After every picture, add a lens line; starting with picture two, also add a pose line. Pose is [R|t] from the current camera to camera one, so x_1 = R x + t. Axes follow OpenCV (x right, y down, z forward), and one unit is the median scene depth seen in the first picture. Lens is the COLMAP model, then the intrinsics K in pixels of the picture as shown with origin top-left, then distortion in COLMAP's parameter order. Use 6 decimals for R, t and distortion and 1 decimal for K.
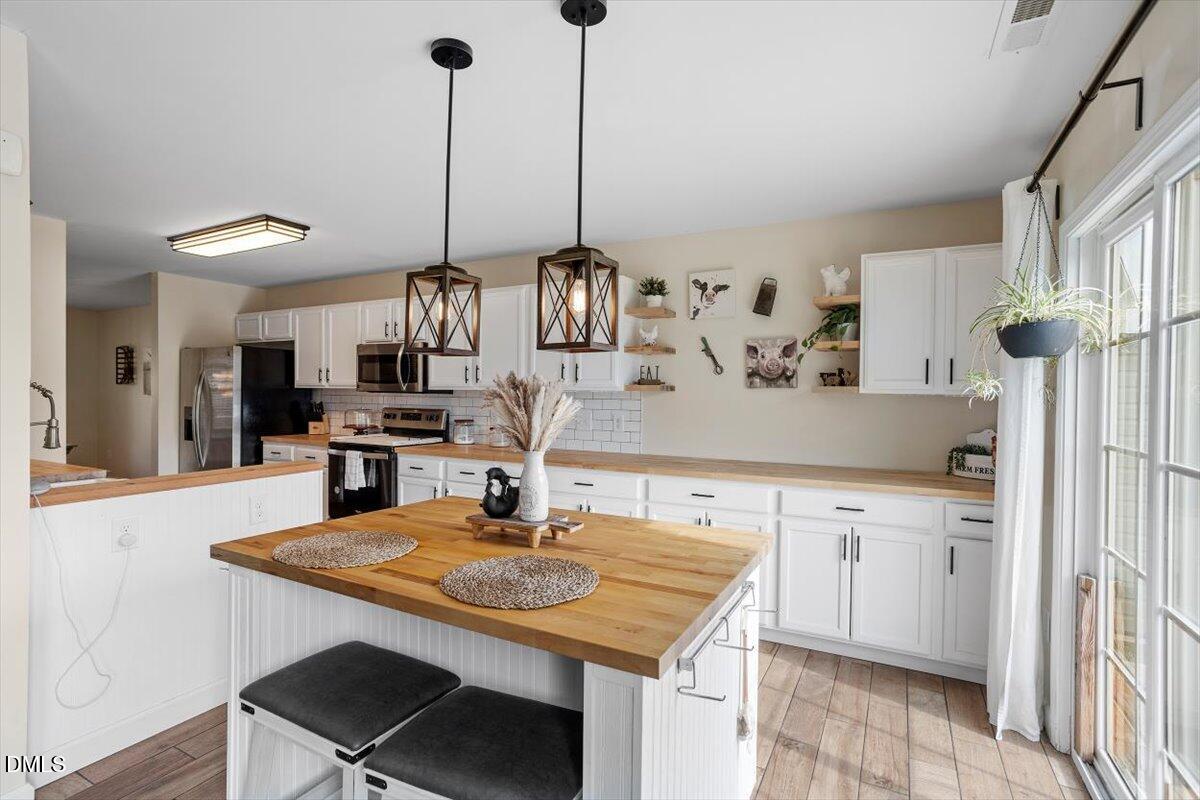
lens RADIAL K [[589.6, 0, 600.7], [0, 589.6, 392.2], [0, 0, 1]] dist [-0.050162, 0.023612]
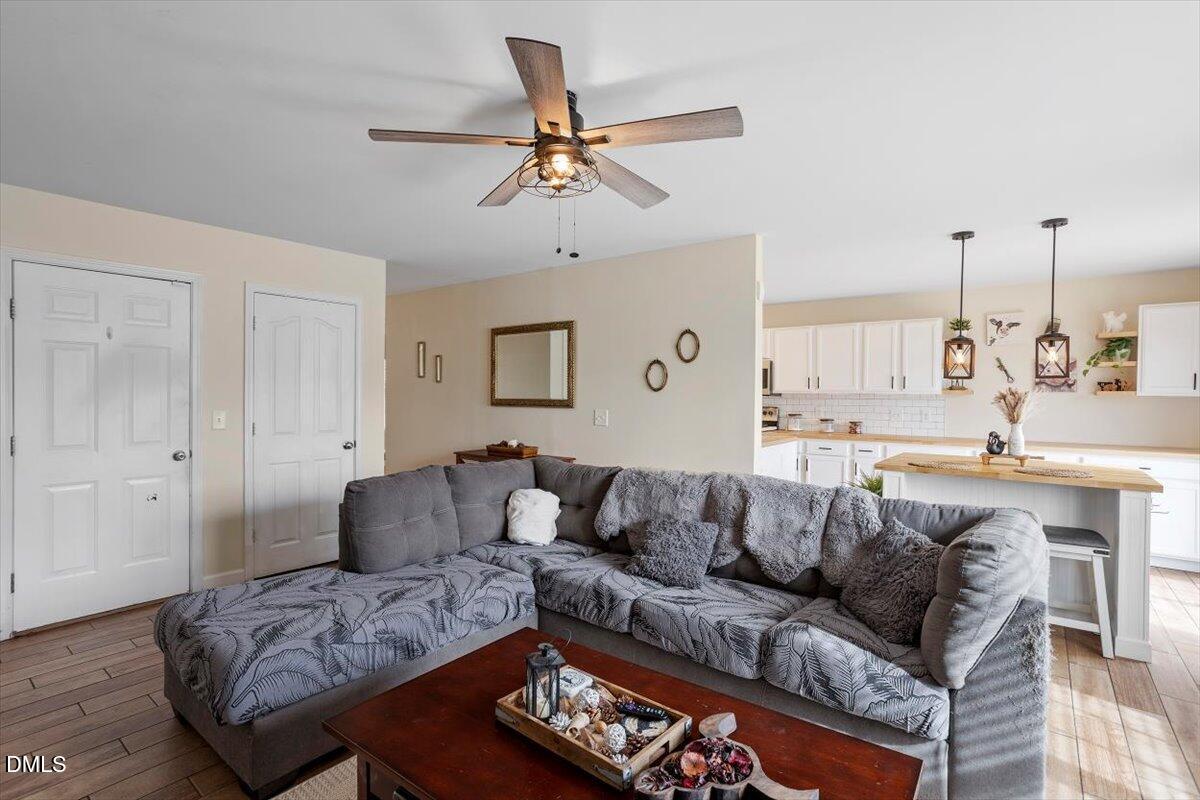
lens RADIAL K [[577.8, 0, 600.6], [0, 577.8, 395.7], [0, 0, 1]] dist [-0.057714, 0.034500]
pose [[0.982111, -0.002575, -0.188284, -0.616230], [0.003569, 0.999981, 0.004940, -0.009806], [0.188268, -0.005523, 0.982102, -0.670523]]
